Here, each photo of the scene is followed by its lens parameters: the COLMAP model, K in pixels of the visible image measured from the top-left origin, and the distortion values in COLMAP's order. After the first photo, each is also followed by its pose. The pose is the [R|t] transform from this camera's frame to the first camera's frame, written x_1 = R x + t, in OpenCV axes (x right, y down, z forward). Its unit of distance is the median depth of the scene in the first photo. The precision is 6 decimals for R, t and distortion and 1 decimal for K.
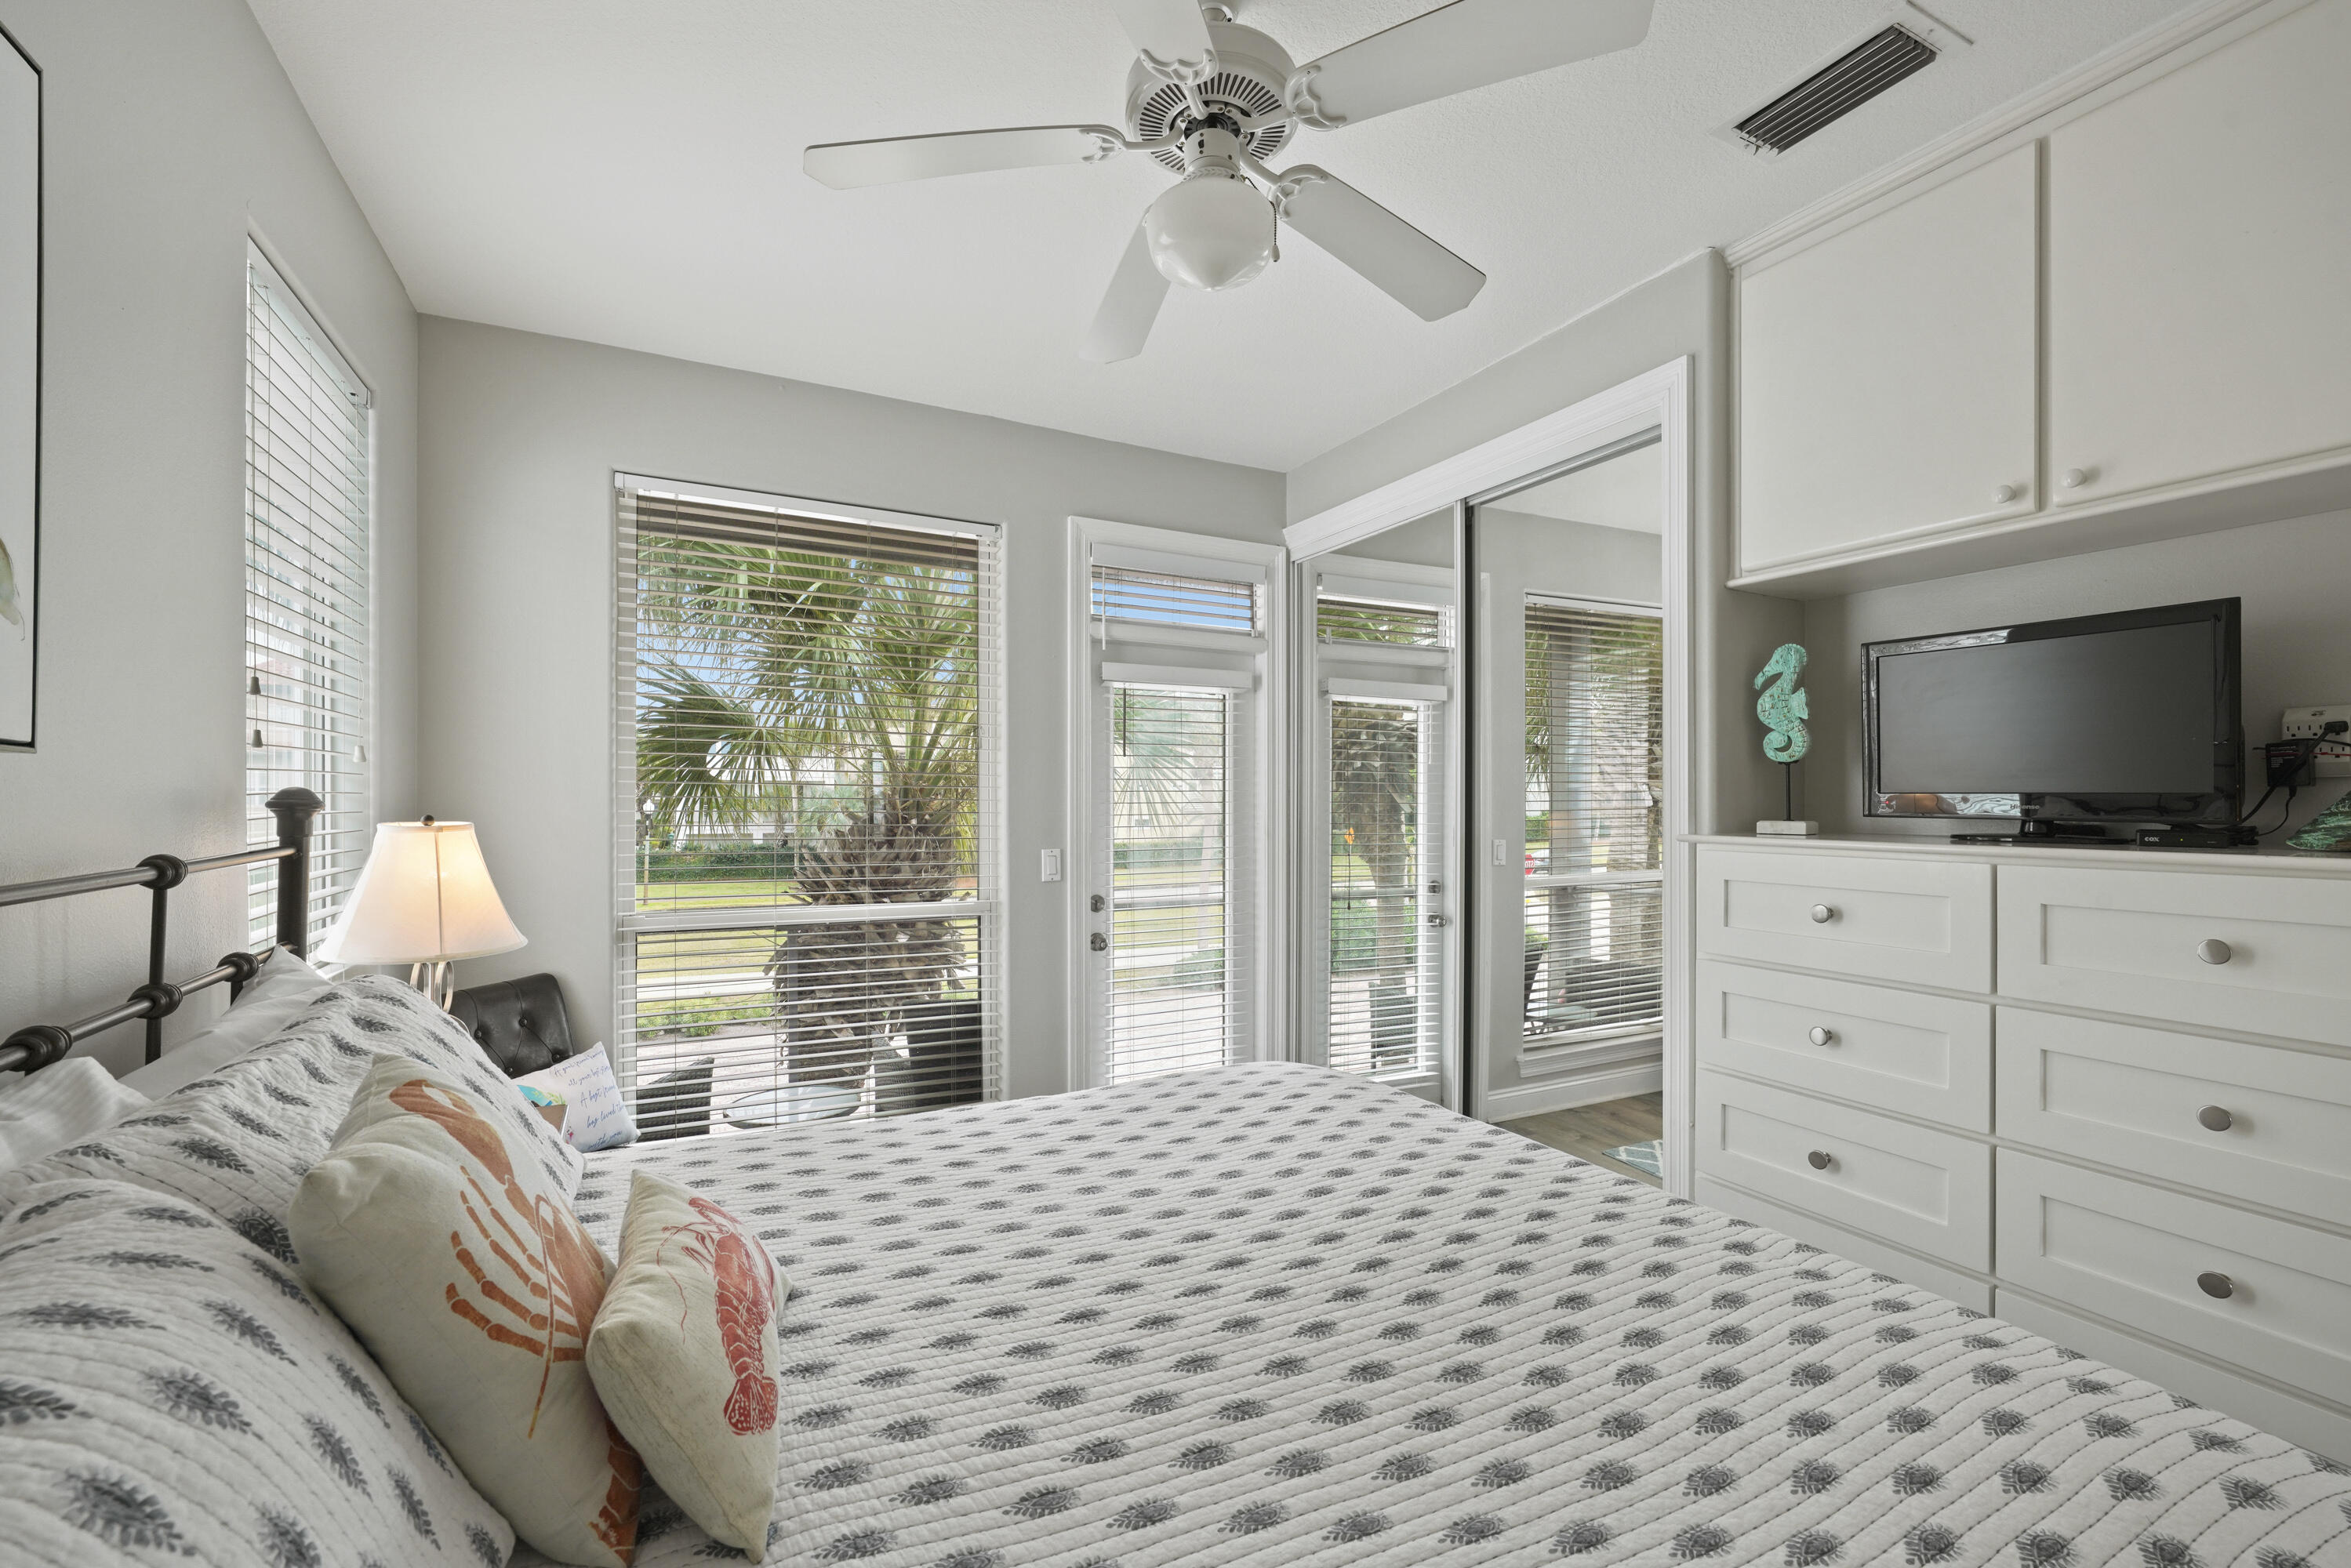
lens RADIAL K [[982.3, 0, 1174.8], [0, 982.3, 800.4], [0, 0, 1]] dist [-0.004357, 0.000049]
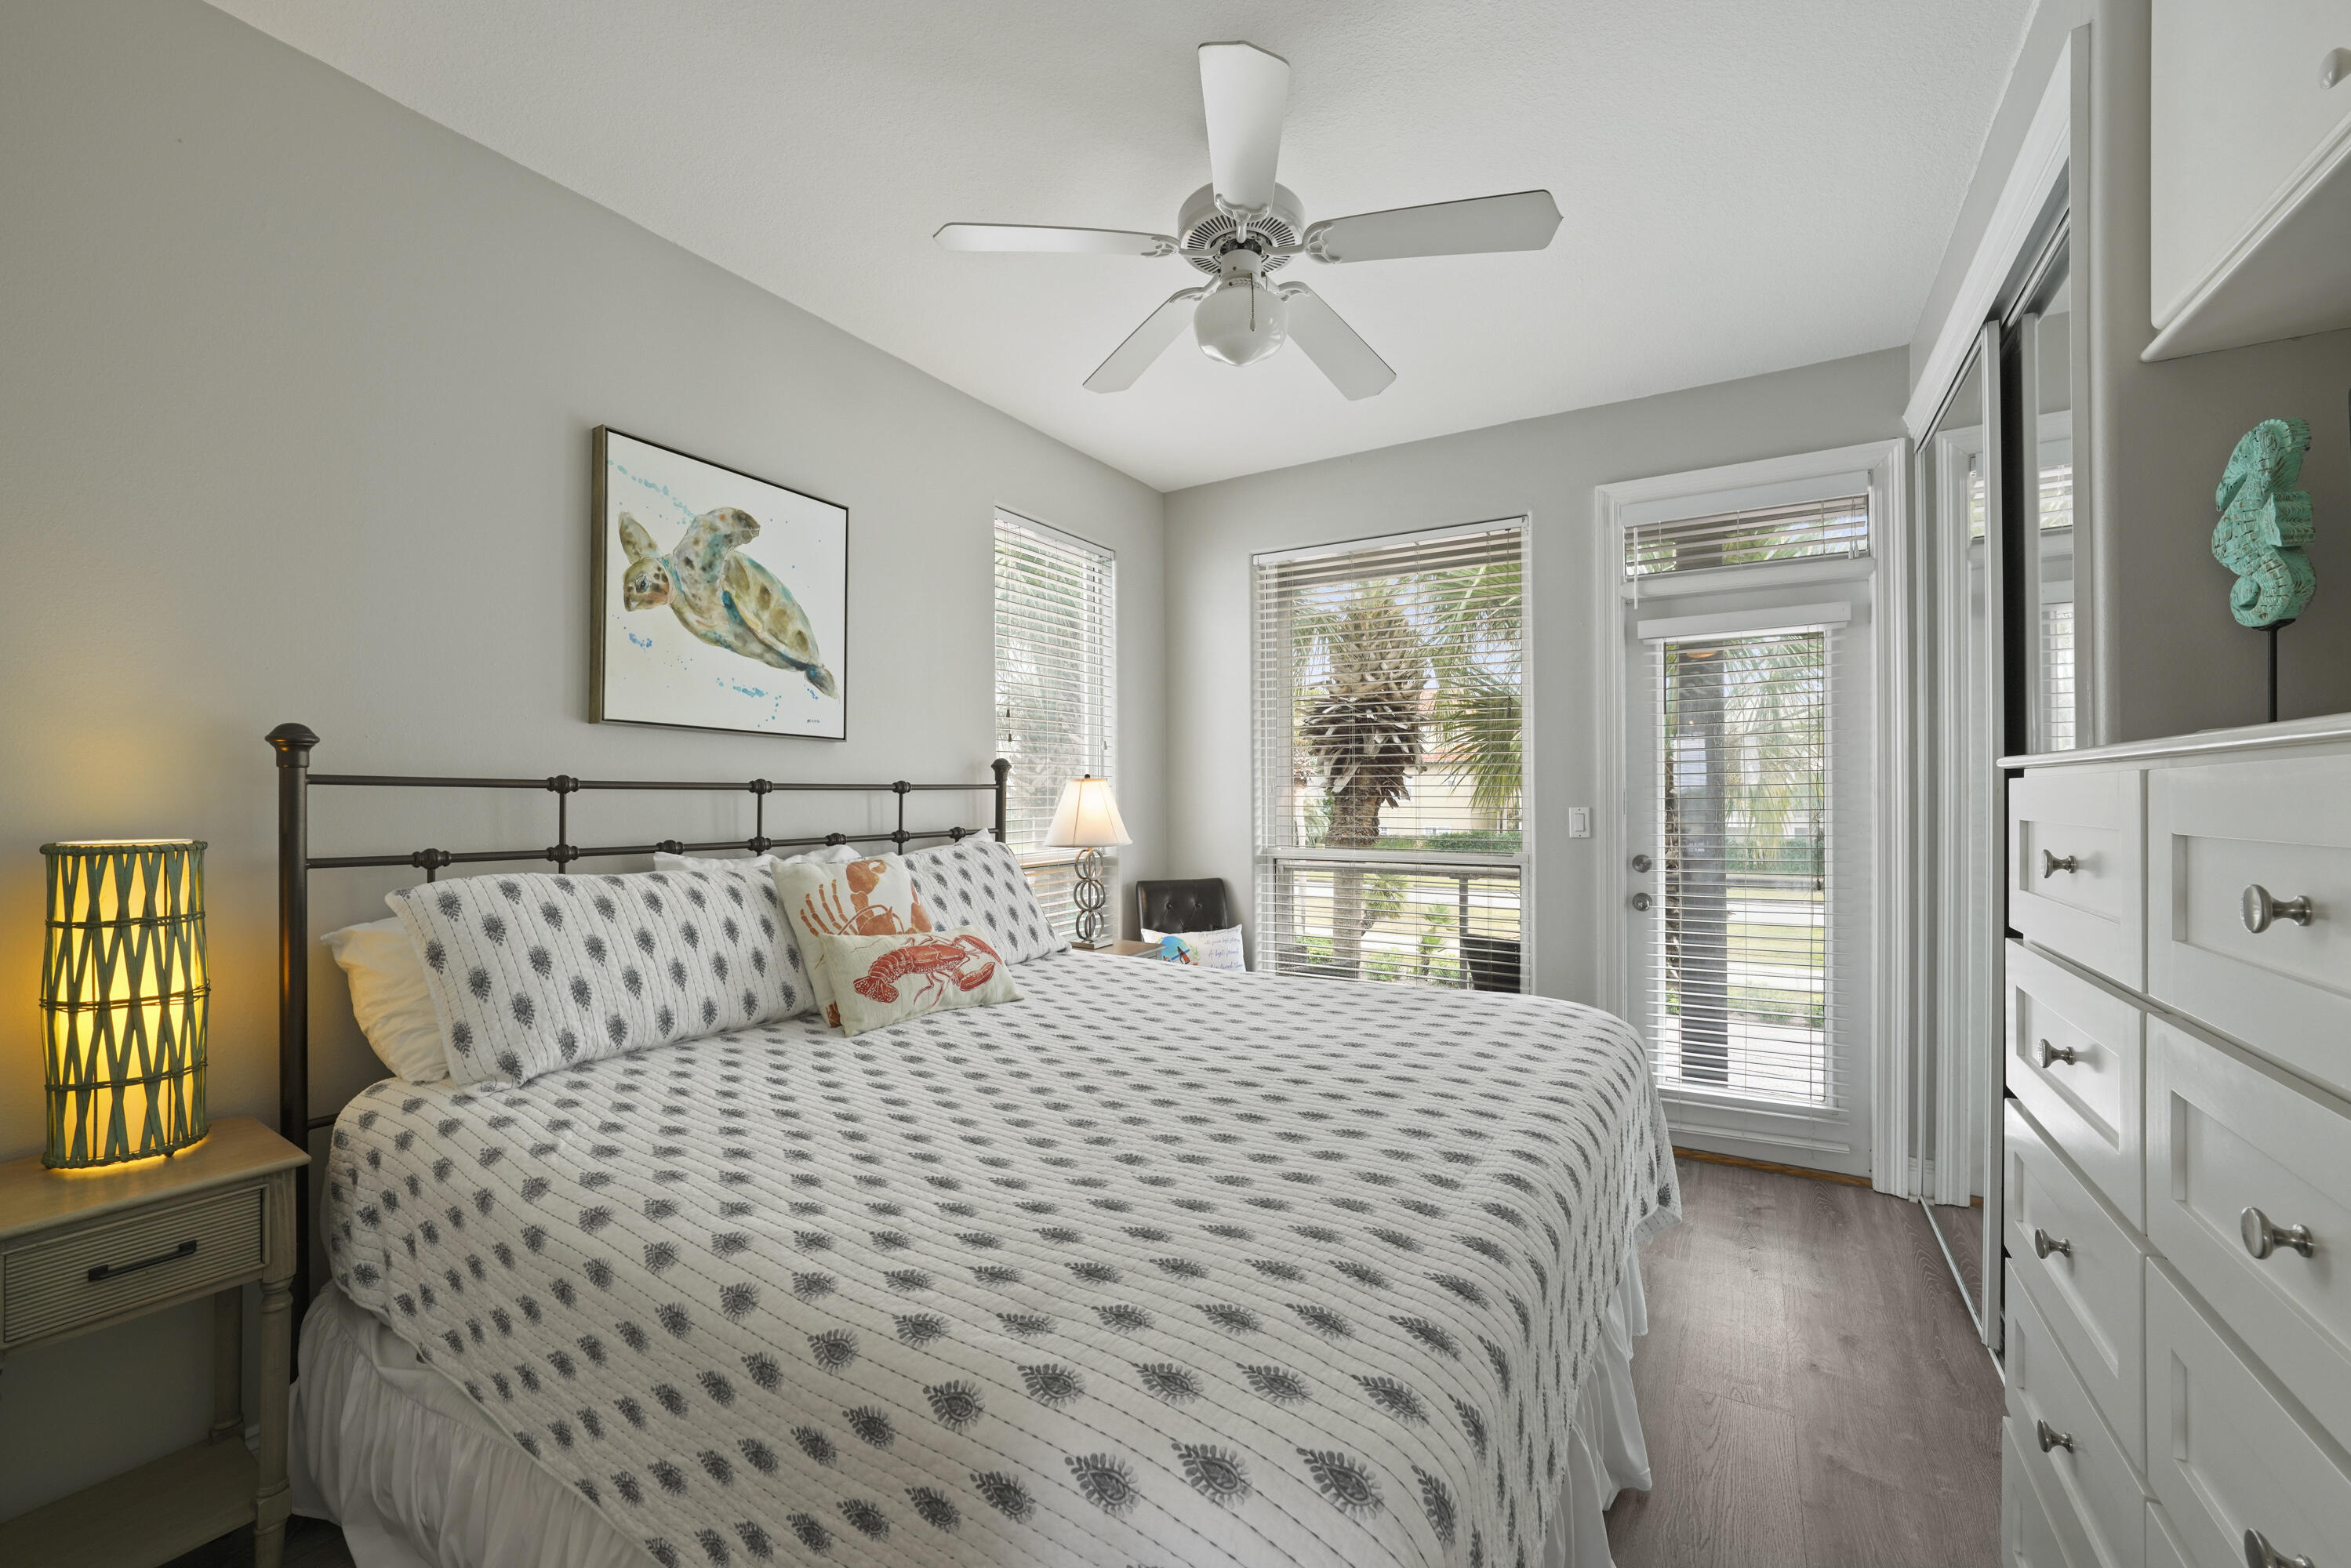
lens RADIAL K [[916.2, 0, 1172.6], [0, 916.2, 797.2], [0, 0, 1]] dist [0.000578, 0.000107]
pose [[0.529806, -0.005698, -0.848100, 0.744219], [0.007044, 0.999973, -0.002317, 0.058900], [0.848090, -0.004747, 0.529831, 0.166430]]
